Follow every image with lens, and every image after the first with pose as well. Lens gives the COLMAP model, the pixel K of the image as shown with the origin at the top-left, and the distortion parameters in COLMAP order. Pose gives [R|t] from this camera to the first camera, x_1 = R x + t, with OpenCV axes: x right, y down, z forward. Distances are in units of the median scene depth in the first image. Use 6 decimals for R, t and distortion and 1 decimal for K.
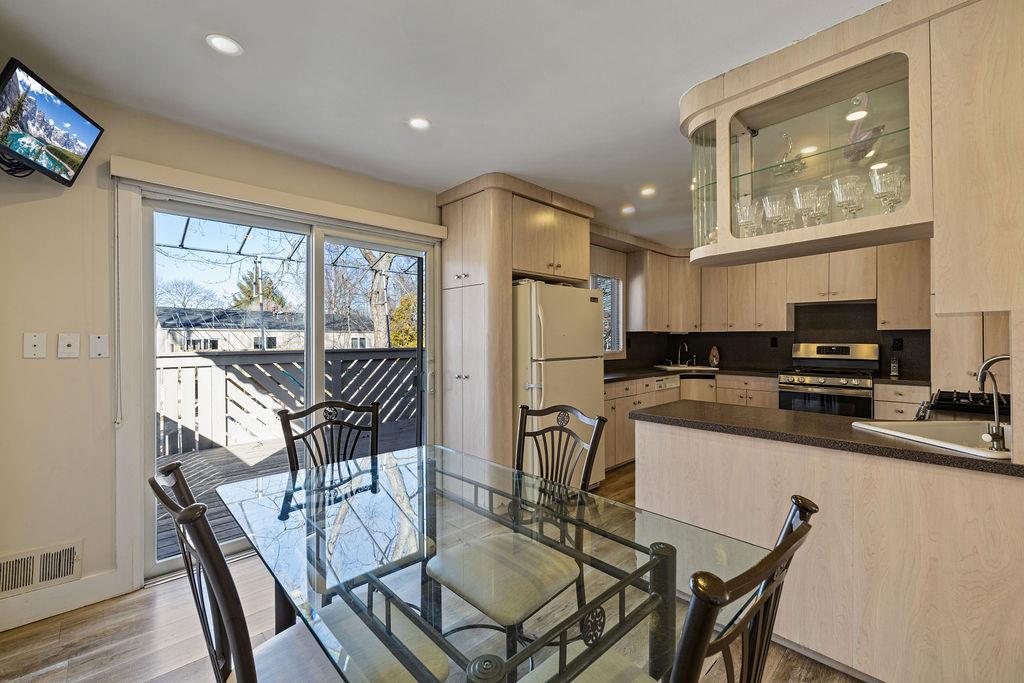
lens RADIAL K [[422.5, 0, 515.8], [0, 422.5, 337.4], [0, 0, 1]] dist [0.001603, 0.000094]
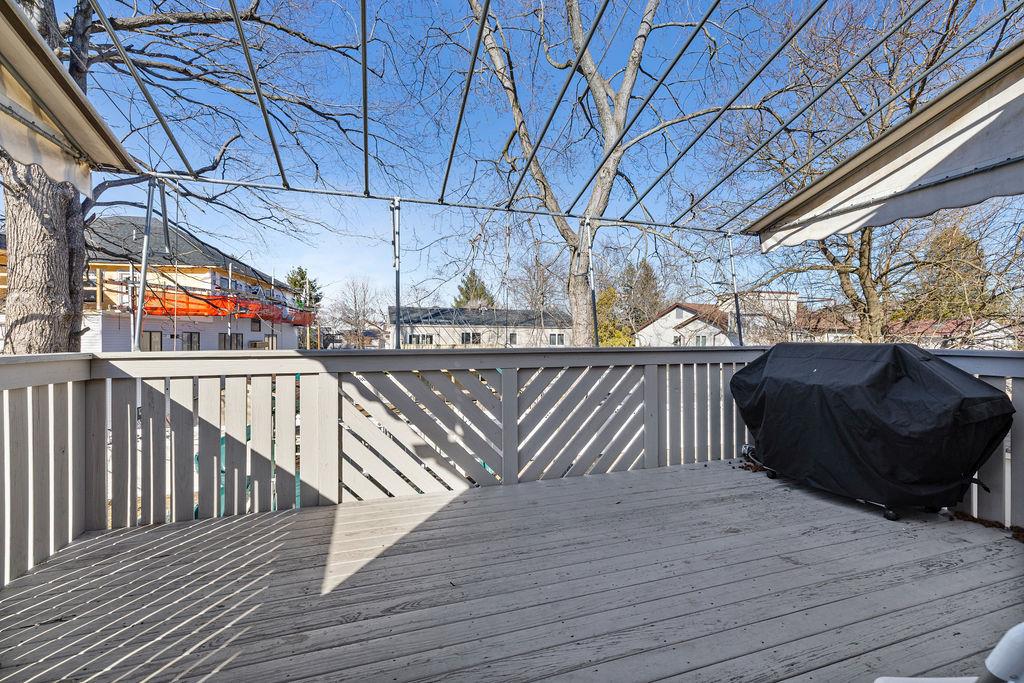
lens RADIAL K [[422.5, 0, 517.1], [0, 422.5, 336.3], [0, 0, 1]] dist [0.001603, 0.000094]
pose [[0.898172, 0.005467, -0.439611, -0.136649], [-0.003691, 0.999981, 0.004894, 0.007039], [0.439629, -0.002773, 0.898175, 0.413789]]
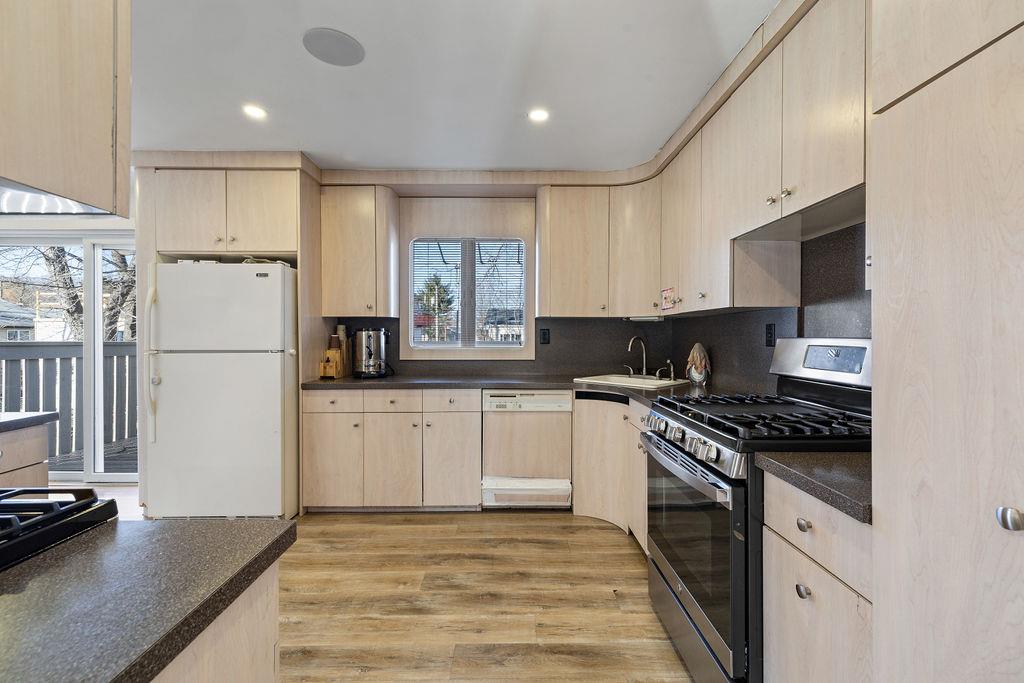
lens RADIAL K [[422.5, 0, 511.2], [0, 422.5, 337.6], [0, 0, 1]] dist [0.001603, 0.000094]
pose [[0.724963, 0.007117, -0.688751, 0.441674], [0.000314, 0.999943, 0.010664, 0.006042], [0.688787, -0.007948, 0.724920, 0.321617]]
